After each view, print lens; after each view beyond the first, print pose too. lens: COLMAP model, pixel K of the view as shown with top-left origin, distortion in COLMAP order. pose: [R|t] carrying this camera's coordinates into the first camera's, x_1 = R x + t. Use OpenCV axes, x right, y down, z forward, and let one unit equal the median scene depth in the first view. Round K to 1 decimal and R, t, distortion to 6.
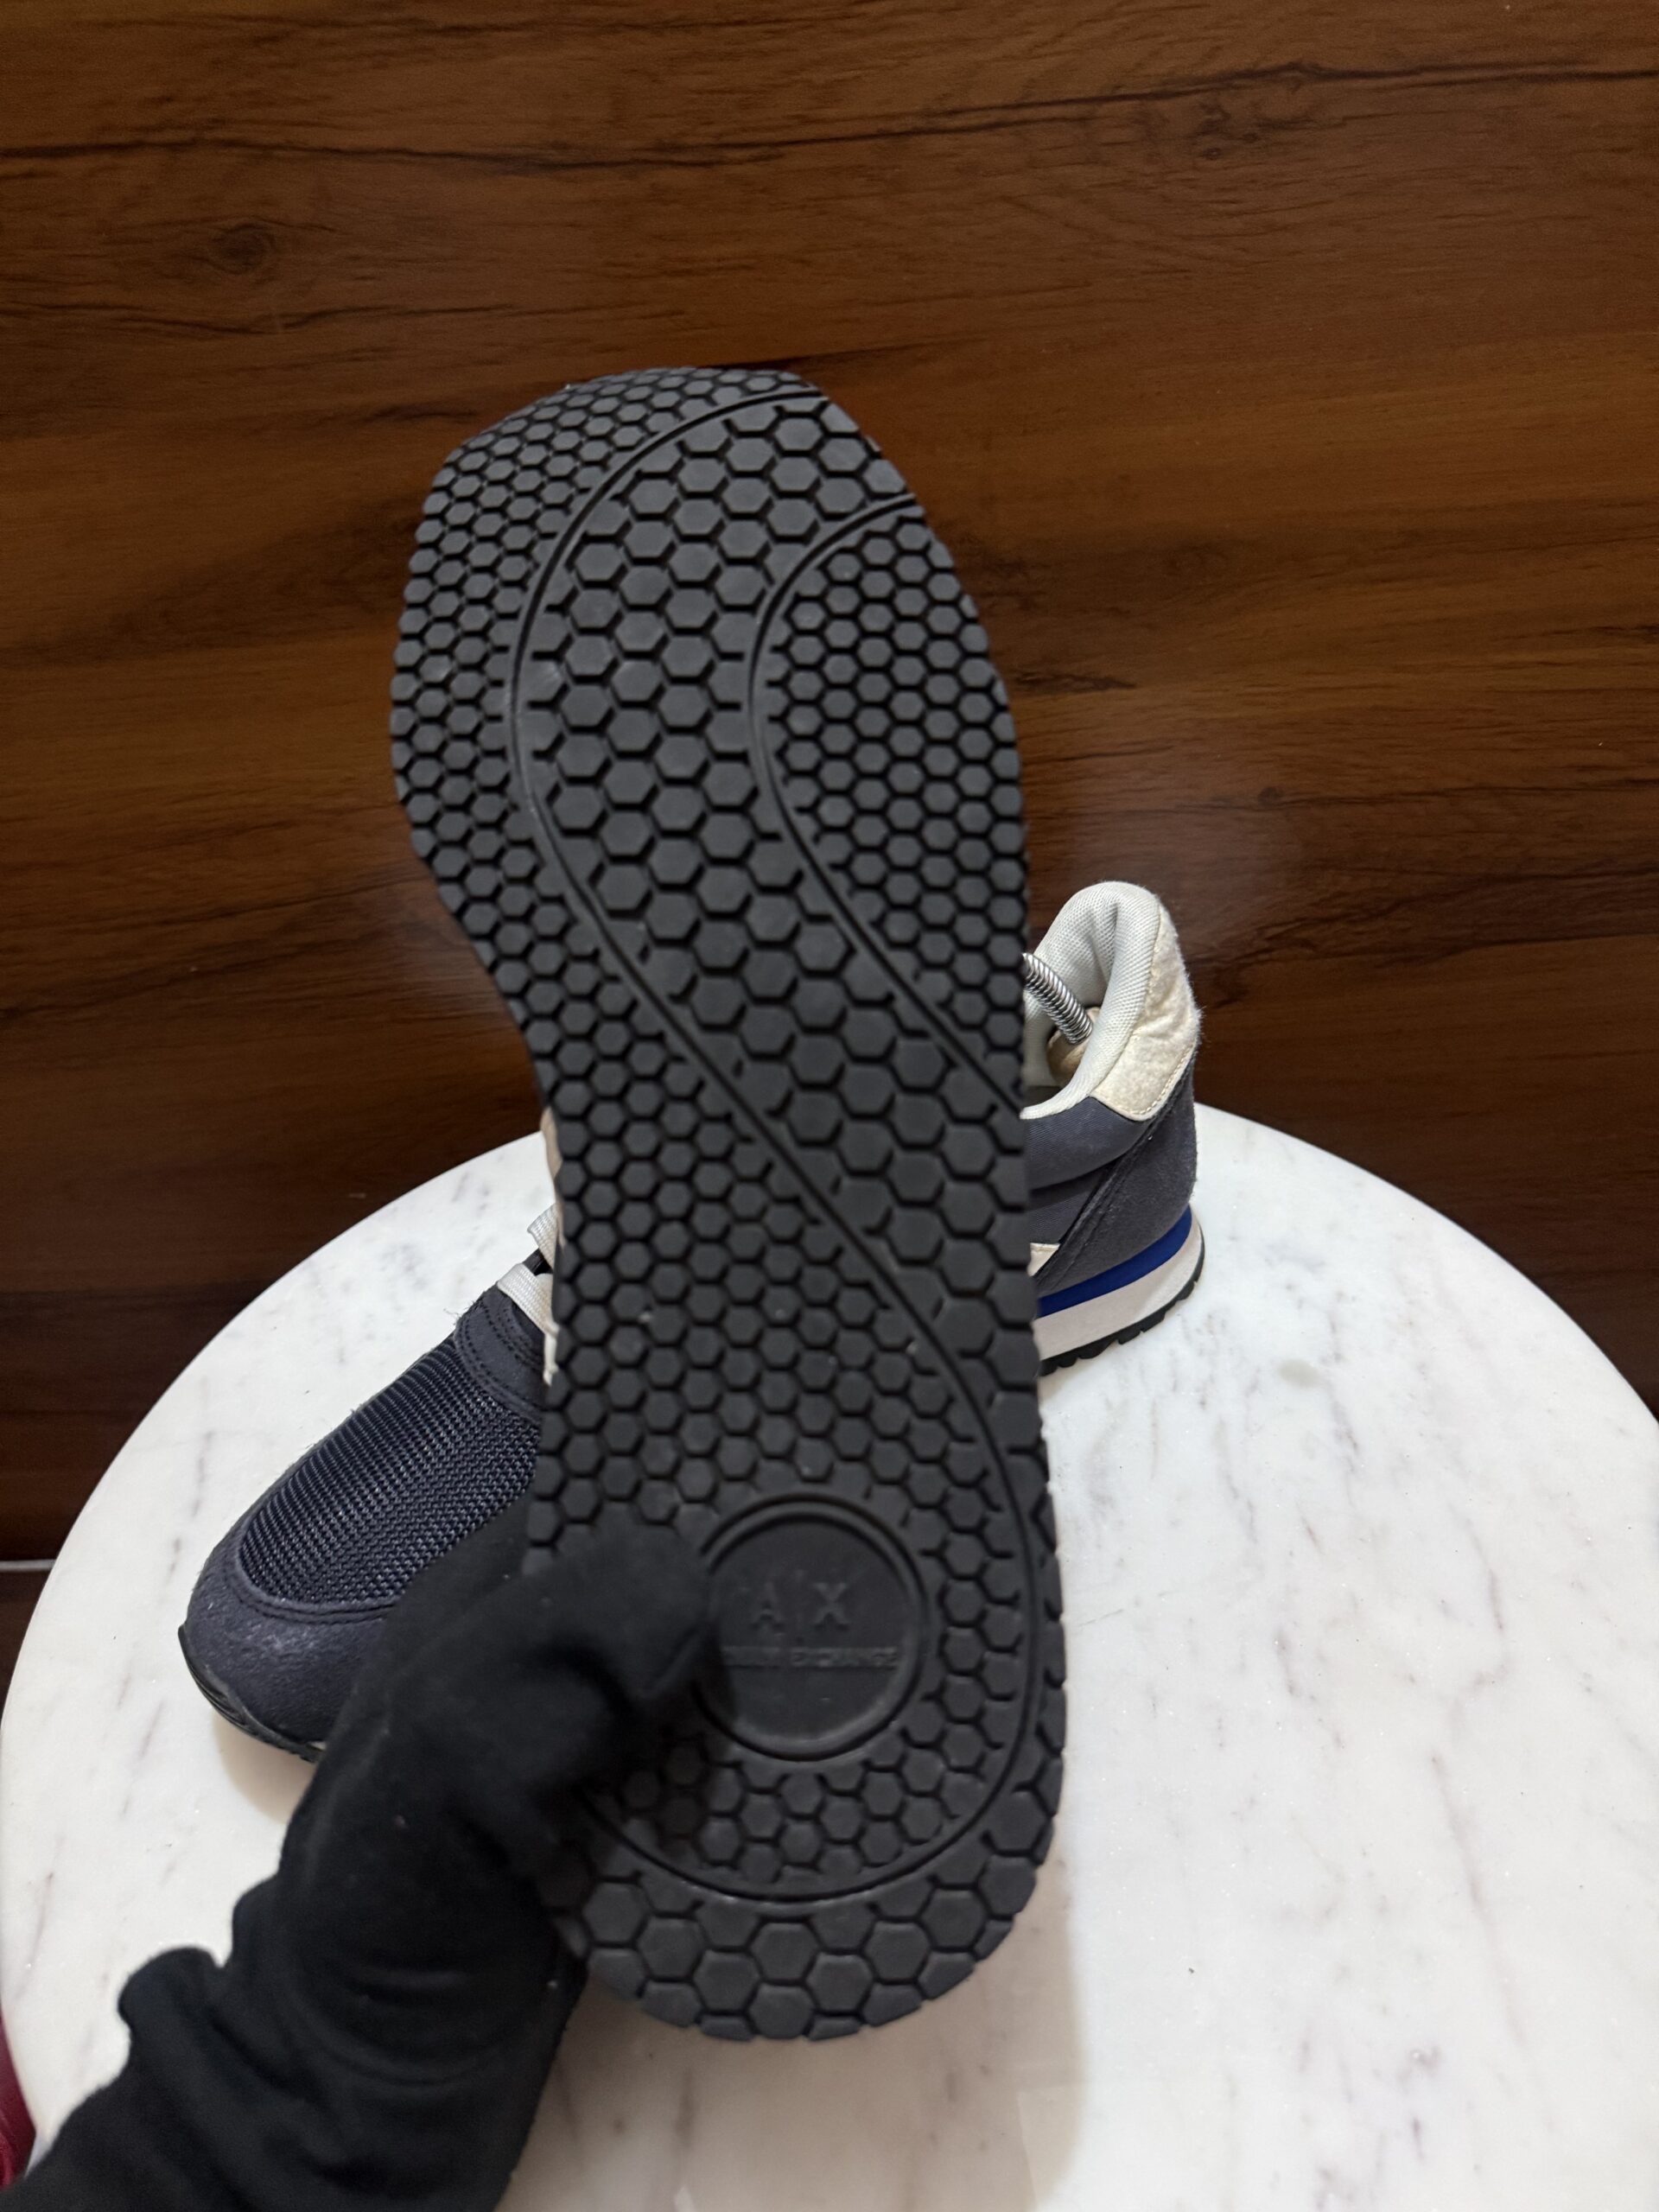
lens RADIAL K [[1611.4, 0, 845.4], [0, 1611.4, 1118.8], [0, 0, 1]] dist [-0.002692, 0.000180]
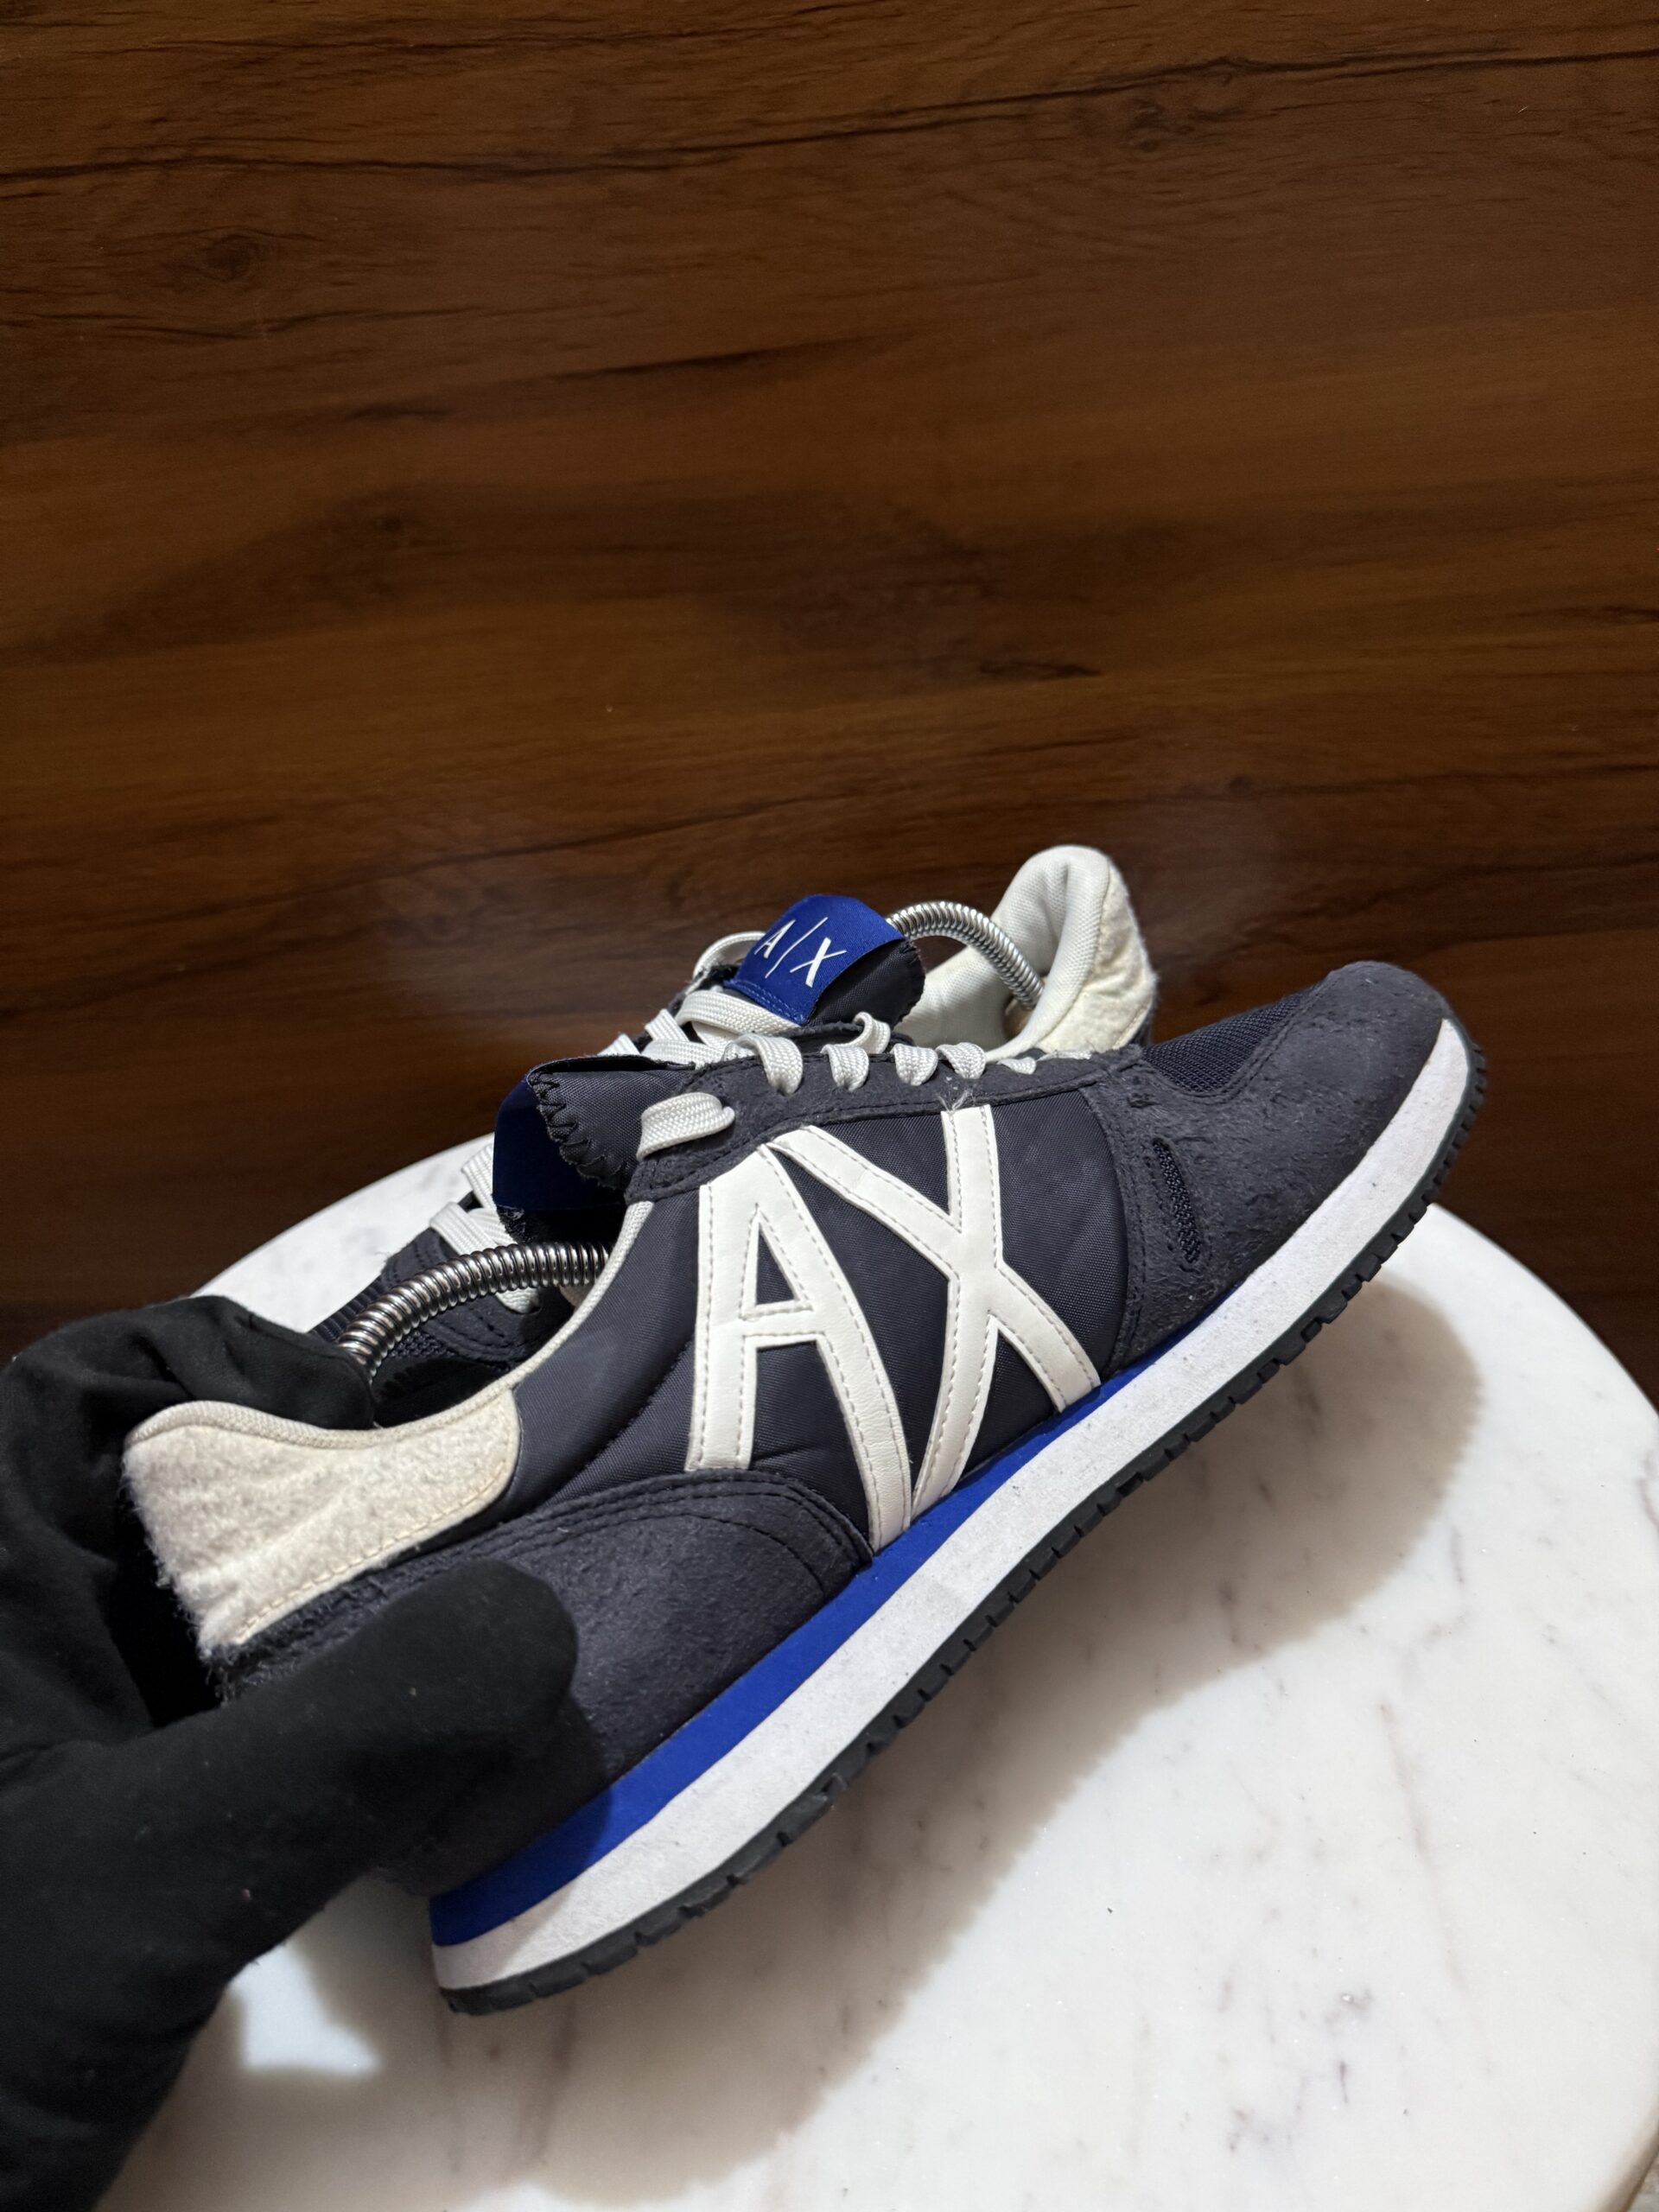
lens RADIAL K [[1629.1, 0, 829.5], [0, 1629.1, 1106.0], [0, 0, 1]] dist [-0.007445, 0.001877]
pose [[0.998797, 0.000392, -0.049042, 0.074264], [-0.004837, 0.995880, -0.090556, 0.112844], [0.048804, 0.090684, 0.994683, 0.004116]]
